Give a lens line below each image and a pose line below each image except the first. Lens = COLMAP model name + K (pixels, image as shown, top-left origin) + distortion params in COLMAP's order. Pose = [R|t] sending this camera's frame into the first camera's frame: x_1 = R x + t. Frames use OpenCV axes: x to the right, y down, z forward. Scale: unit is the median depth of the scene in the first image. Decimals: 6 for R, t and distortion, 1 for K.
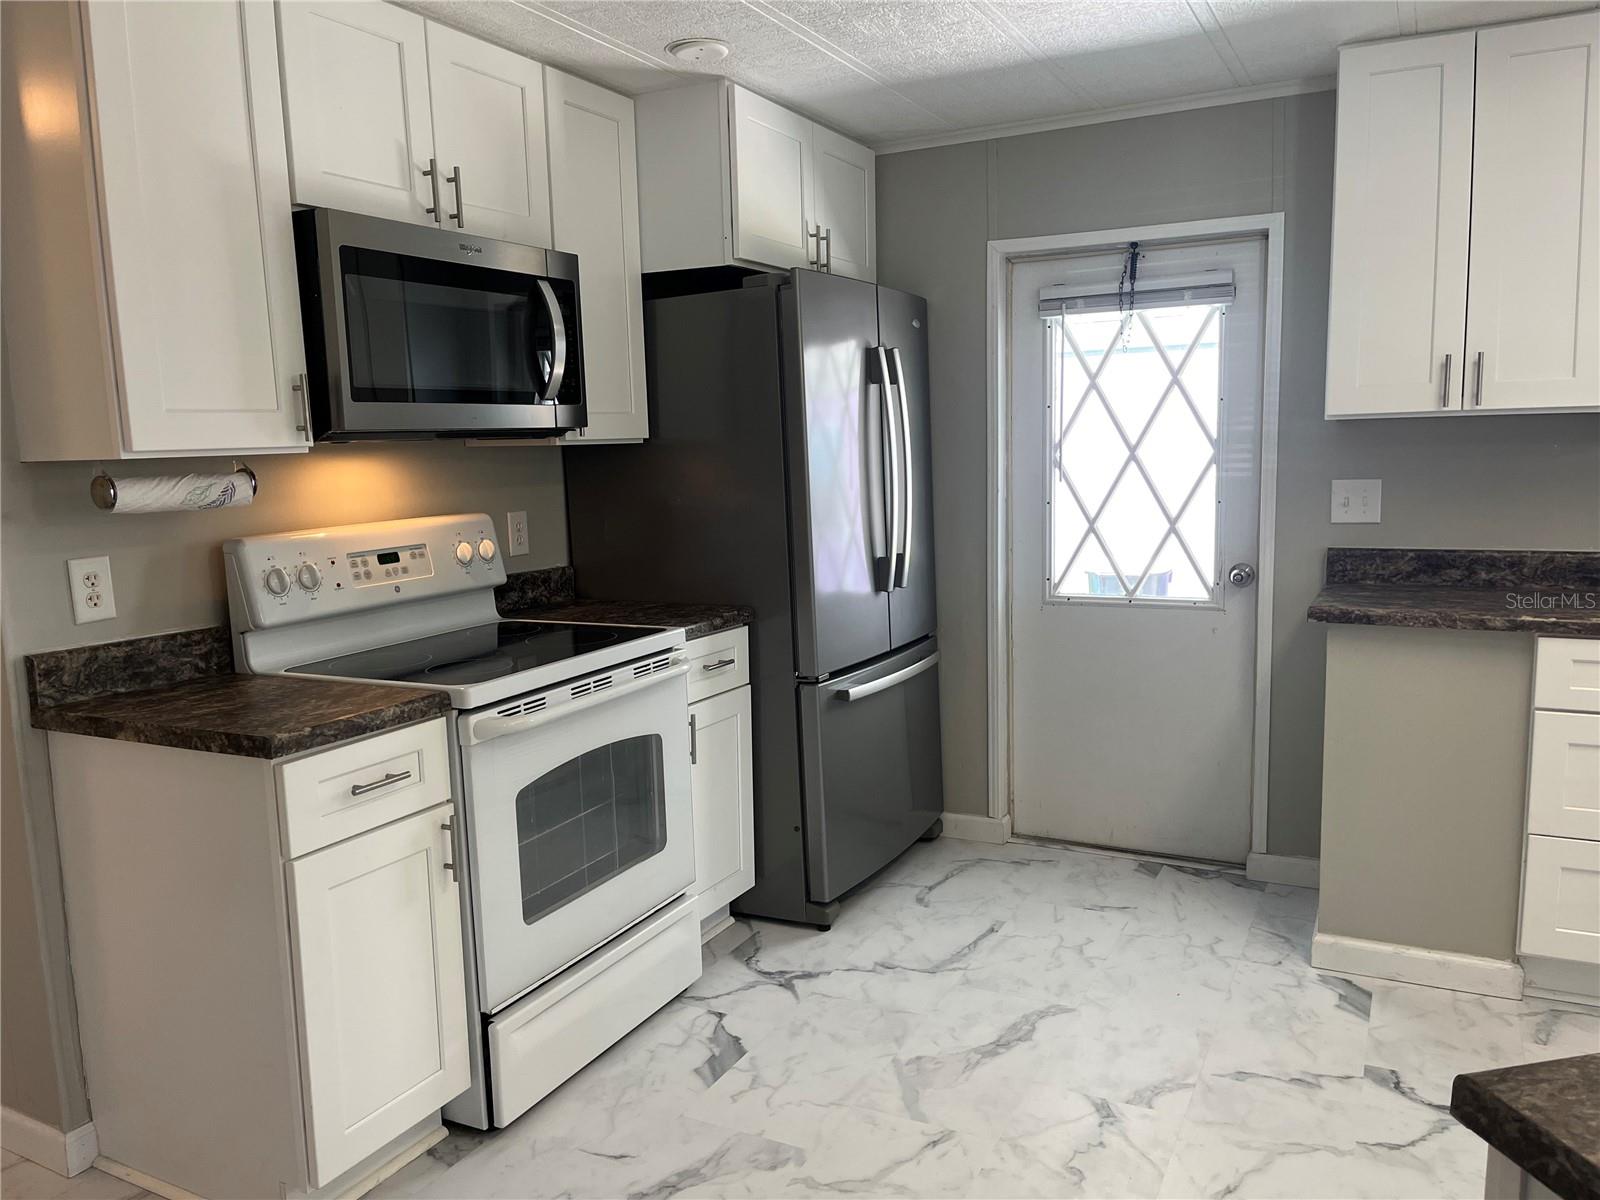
lens RADIAL K [[1206.1, 0, 791.0], [0, 1206.1, 599.0], [0, 0, 1]] dist [0.077866, -0.116361]
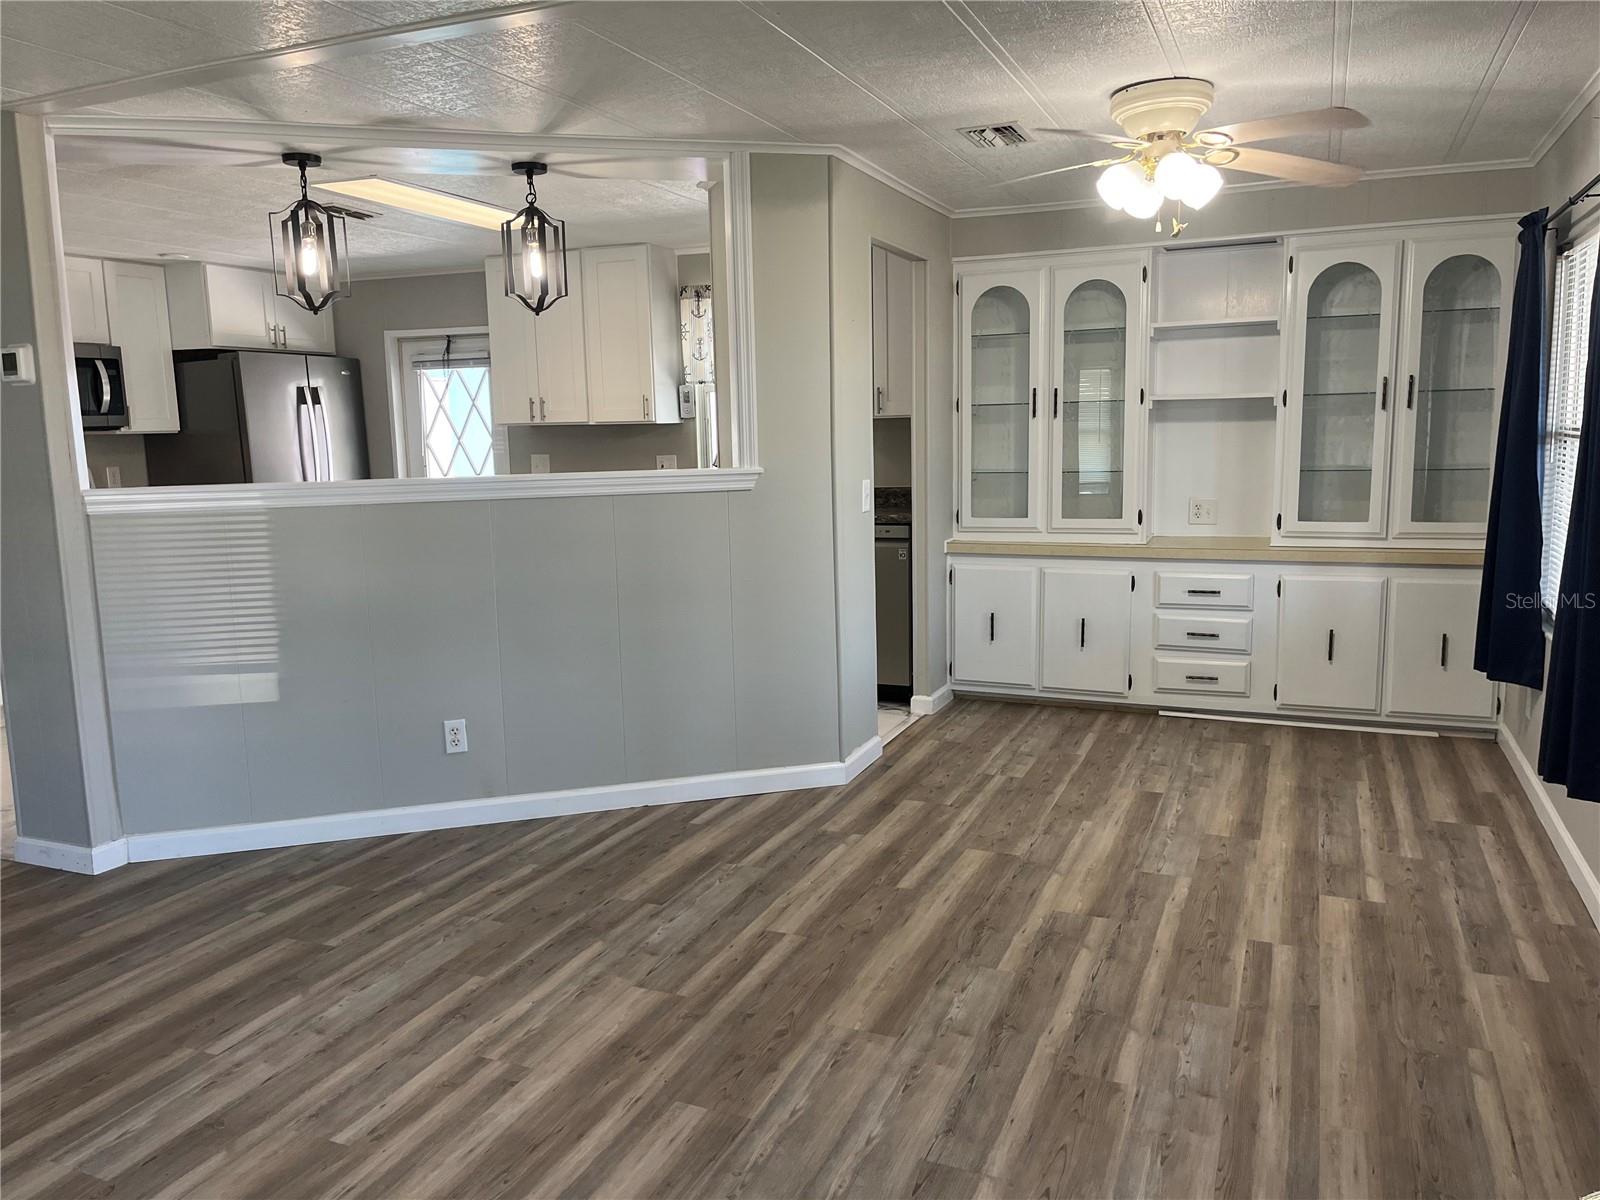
lens RADIAL K [[1206.1, 0, 791.0], [0, 1206.1, 599.0], [0, 0, 1]] dist [0.077866, -0.116361]
pose [[0.996855, -0.004626, 0.079106, 0.846539], [0.004207, 0.999976, 0.005459, 0.162031], [-0.079130, -0.005109, 0.996851, -1.278900]]
